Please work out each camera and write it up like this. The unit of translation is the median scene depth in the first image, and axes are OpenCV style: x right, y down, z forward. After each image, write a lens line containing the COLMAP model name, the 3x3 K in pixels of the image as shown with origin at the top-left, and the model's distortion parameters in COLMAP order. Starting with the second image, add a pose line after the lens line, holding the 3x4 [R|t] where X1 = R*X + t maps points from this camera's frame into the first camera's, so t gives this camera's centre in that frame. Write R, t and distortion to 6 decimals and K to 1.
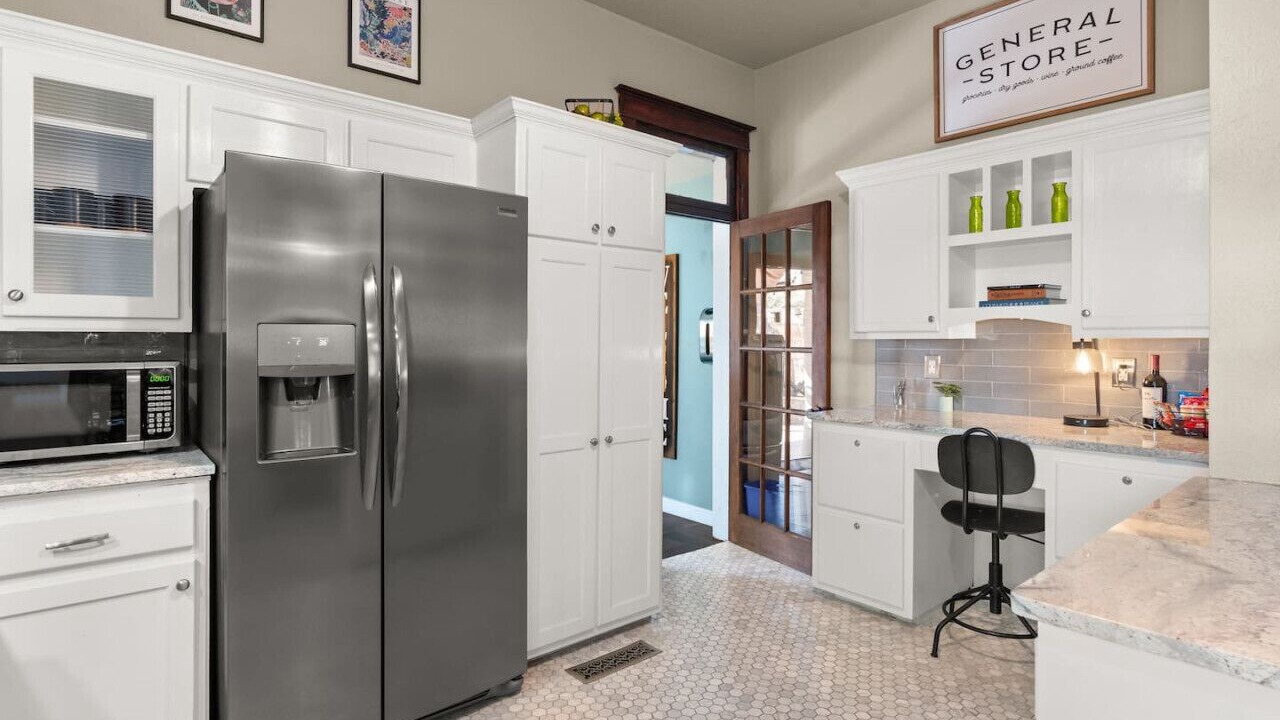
lens RADIAL K [[661.5, 0, 643.3], [0, 661.5, 338.2], [0, 0, 1]] dist [0.004074, 0.000968]
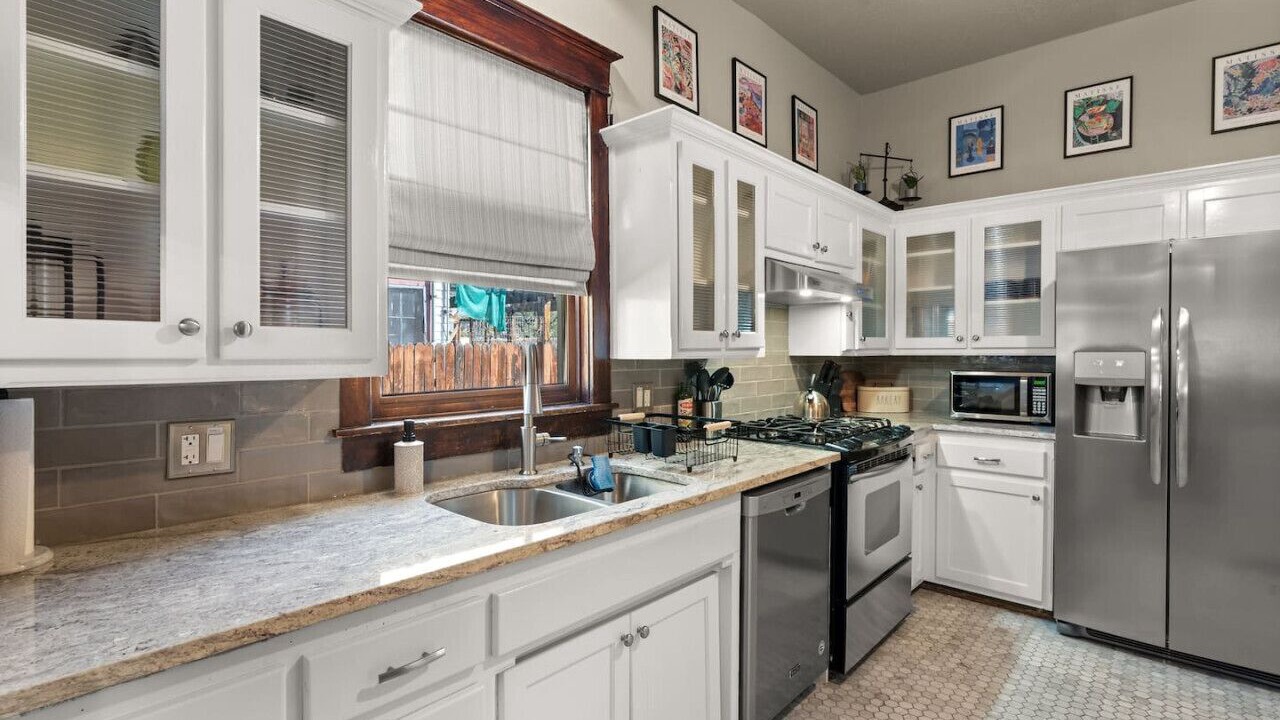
lens RADIAL K [[608.8, 0, 648.4], [0, 608.8, 358.7], [0, 0, 1]] dist [-0.002092, 0.000223]
pose [[0.122173, 0.010733, -0.992451, 0.708427], [0.001437, 0.999939, 0.010991, -0.019818], [0.992508, -0.002769, 0.122150, -0.208589]]
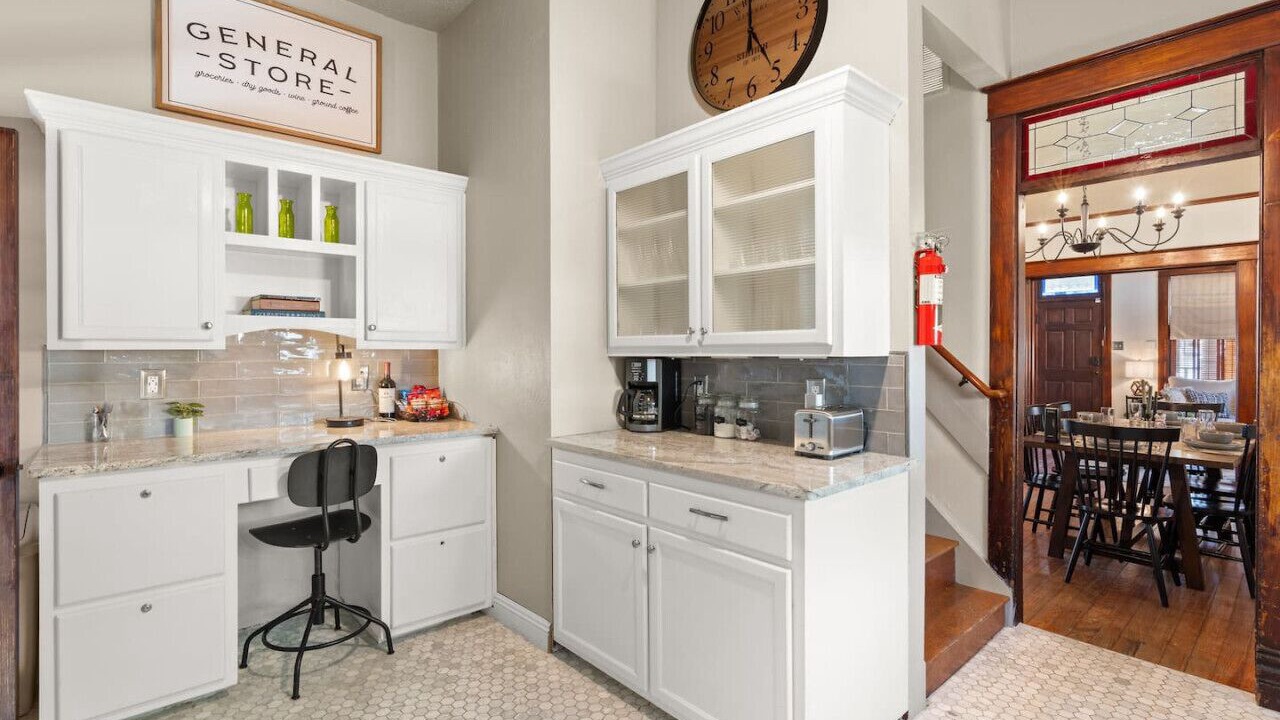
lens RADIAL K [[608.8, 0, 637.2], [0, 608.8, 350.6], [0, 0, 1]] dist [-0.002092, 0.000223]
pose [[-0.016132, -0.001213, 0.999869, -0.534694], [-0.002442, 0.999996, 0.001174, 0.000341], [-0.999867, -0.002423, -0.016135, 0.726333]]
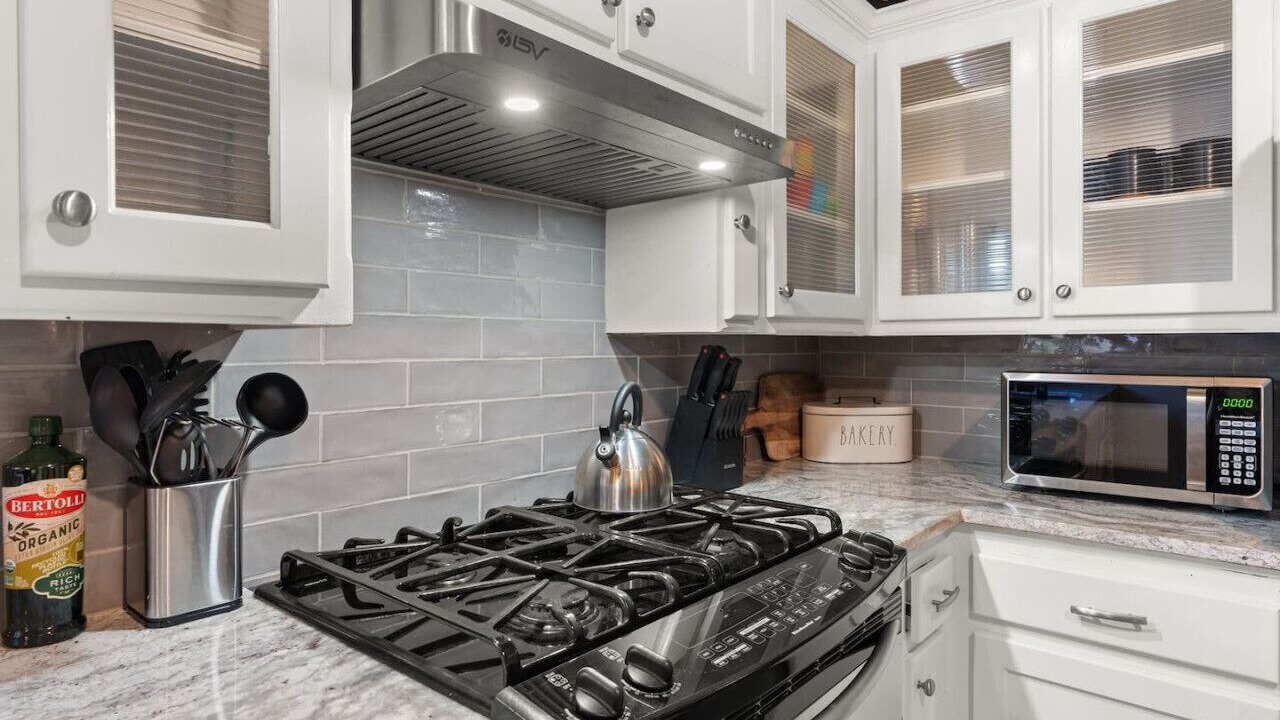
lens RADIAL K [[734.2, 0, 657.6], [0, 734.2, 342.3], [0, 0, 1]] dist [-0.001369, -0.001547]
pose [[0.165586, -0.004804, -0.986184, -0.102057], [-0.000334, 0.999988, -0.004927, 0.004240], [0.986195, 0.001146, 0.165582, 0.300595]]
